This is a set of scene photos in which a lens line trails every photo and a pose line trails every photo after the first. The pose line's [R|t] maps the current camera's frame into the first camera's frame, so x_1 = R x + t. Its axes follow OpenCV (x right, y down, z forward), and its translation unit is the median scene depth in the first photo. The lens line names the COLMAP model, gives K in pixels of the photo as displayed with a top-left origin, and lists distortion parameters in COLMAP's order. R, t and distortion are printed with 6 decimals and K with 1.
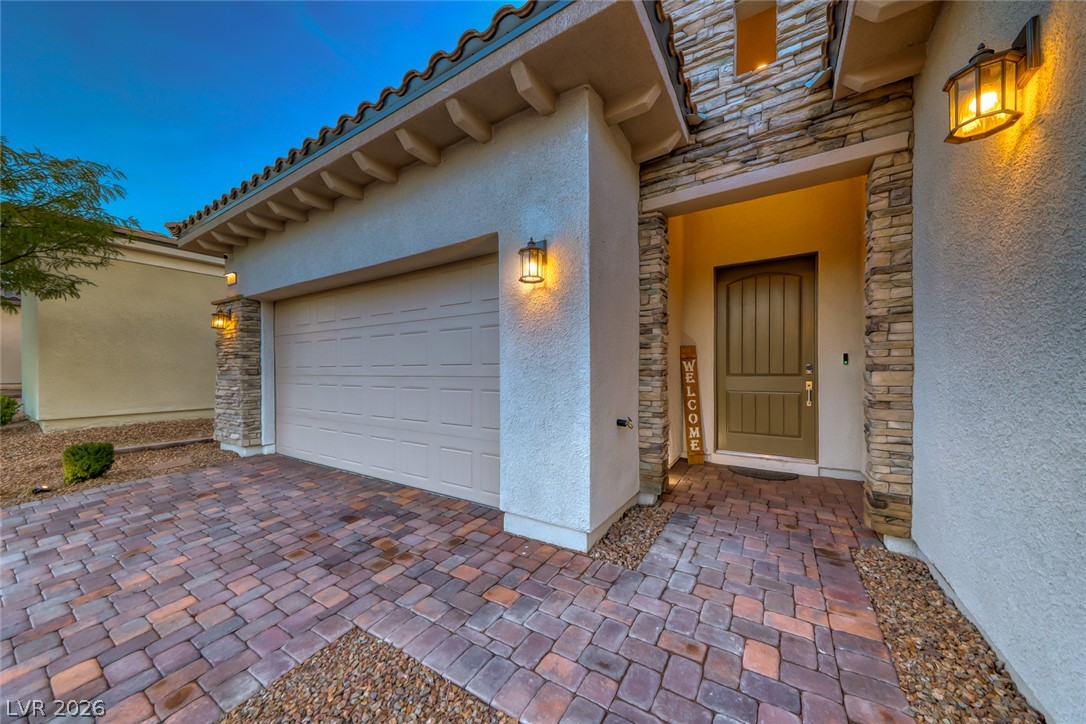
lens RADIAL K [[371.1, 0, 543.5], [0, 371.1, 380.6], [0, 0, 1]] dist [0.000931, 0.000003]
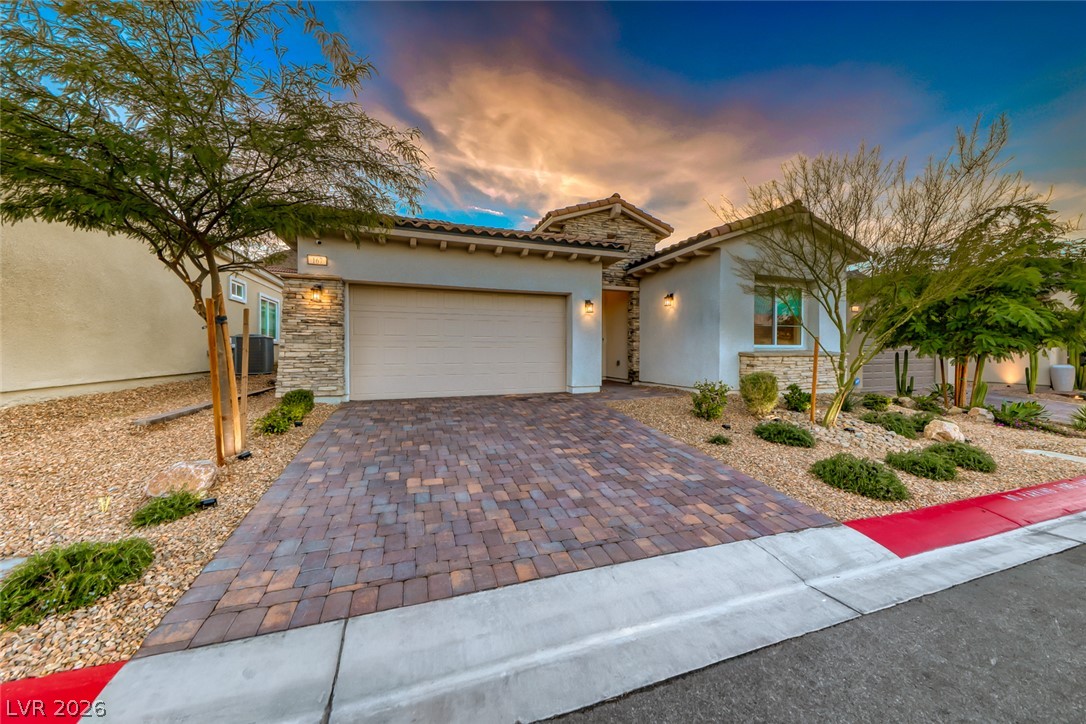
lens RADIAL K [[376.1, 0, 536.4], [0, 376.1, 357.5], [0, 0, 1]] dist [0.013458, 0.000010]
pose [[0.617581, -0.008238, 0.786464, -2.288473], [0.019362, 0.999801, -0.004732, 0.108077], [-0.786269, 0.018150, 0.617618, -0.544943]]
